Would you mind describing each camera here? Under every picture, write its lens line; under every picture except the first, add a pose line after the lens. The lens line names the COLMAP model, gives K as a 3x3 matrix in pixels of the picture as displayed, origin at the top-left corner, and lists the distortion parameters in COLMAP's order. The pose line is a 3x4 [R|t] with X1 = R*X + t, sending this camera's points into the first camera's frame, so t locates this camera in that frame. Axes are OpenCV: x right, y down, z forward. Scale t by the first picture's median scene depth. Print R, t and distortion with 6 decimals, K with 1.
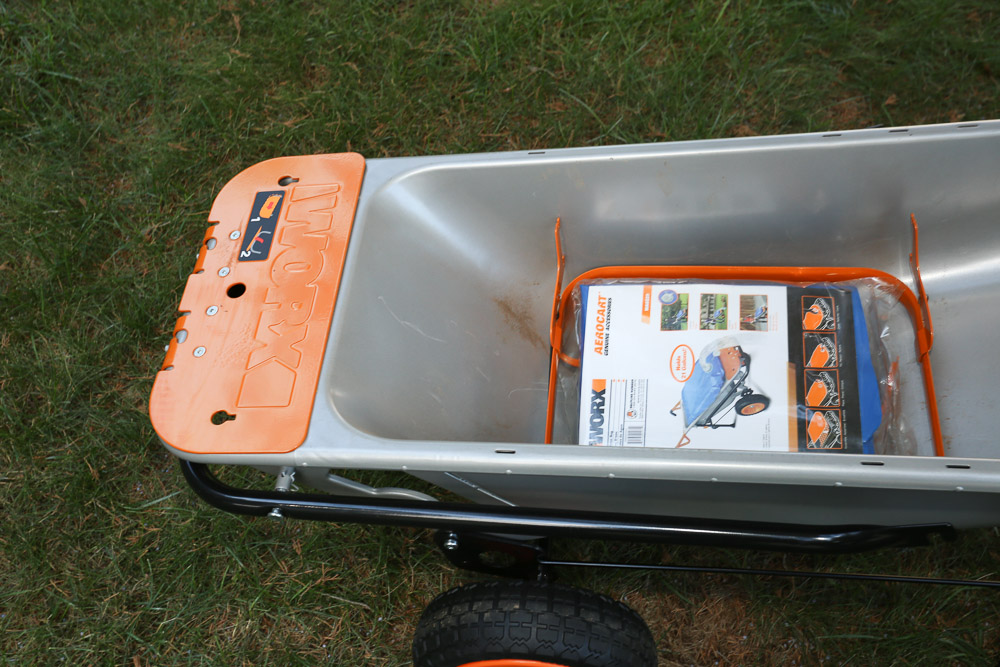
lens RADIAL K [[1042.9, 0, 500.0], [0, 1042.9, 333.5], [0, 0, 1]] dist [-0.006378, 0.135757]
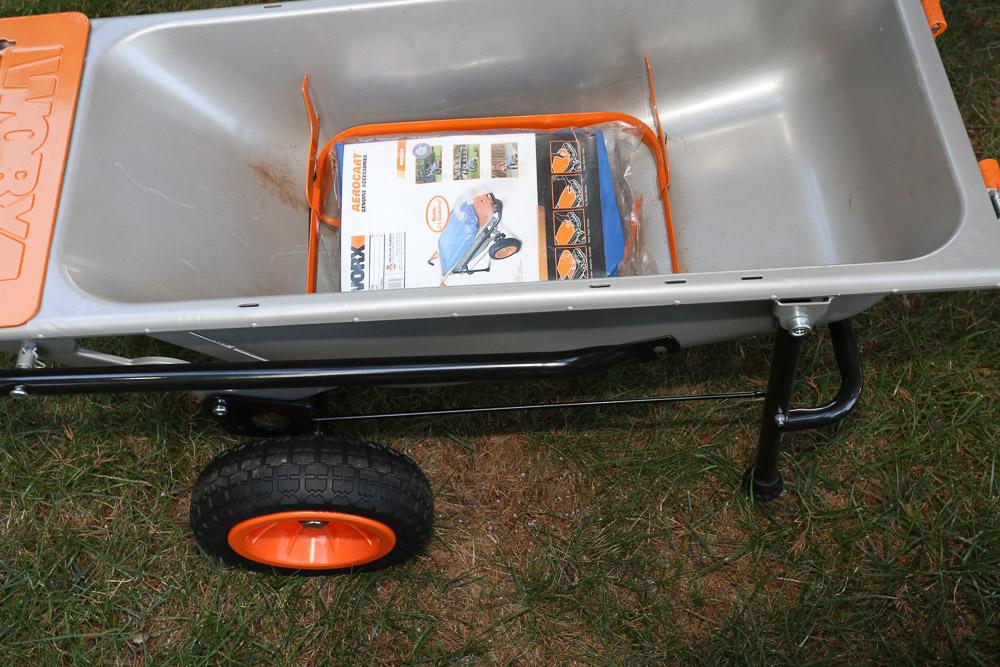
lens RADIAL K [[1026.6, 0, 500.0], [0, 1026.6, 333.5], [0, 0, 1]] dist [-0.011090, 0.157205]
pose [[0.985595, -0.082216, 0.147796, 0.076295], [0.067209, 0.992323, 0.103814, 0.043834], [-0.155197, -0.092385, 0.983554, -0.004201]]
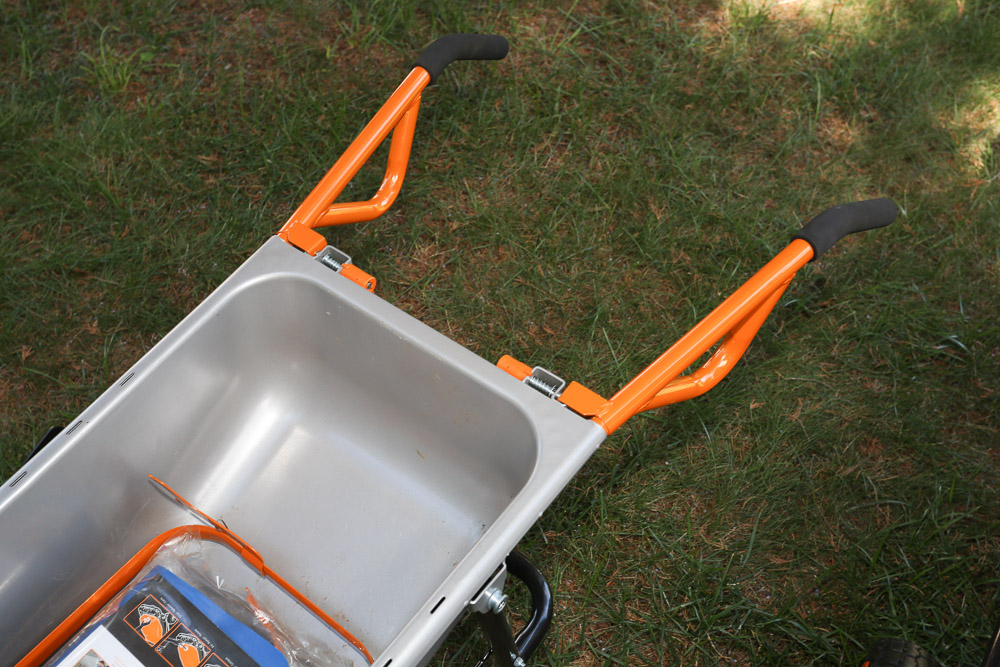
lens RADIAL K [[1026.6, 0, 500.0], [0, 1026.6, 333.5], [0, 0, 1]] dist [-0.011090, 0.157205]
pose [[0.524527, -0.606562, 0.597456, 0.080719], [0.674448, 0.724299, 0.143217, -0.122609], [-0.519606, 0.327832, 0.789009, 0.058725]]
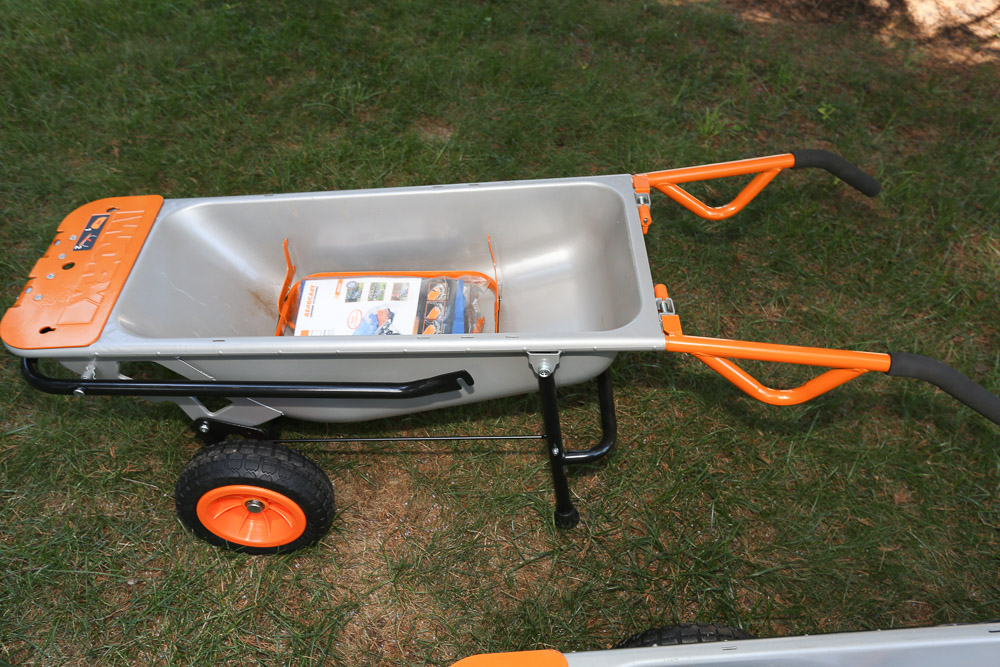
lens RADIAL K [[808.9, 0, 500.0], [0, 808.9, 333.5], [0, 0, 1]] dist [-0.001934, 0.009237]
pose [[0.990256, 0.006081, 0.139127, 0.222149], [0.016694, 0.986658, -0.161950, 0.260417], [-0.138255, 0.162694, 0.976942, -0.283646]]
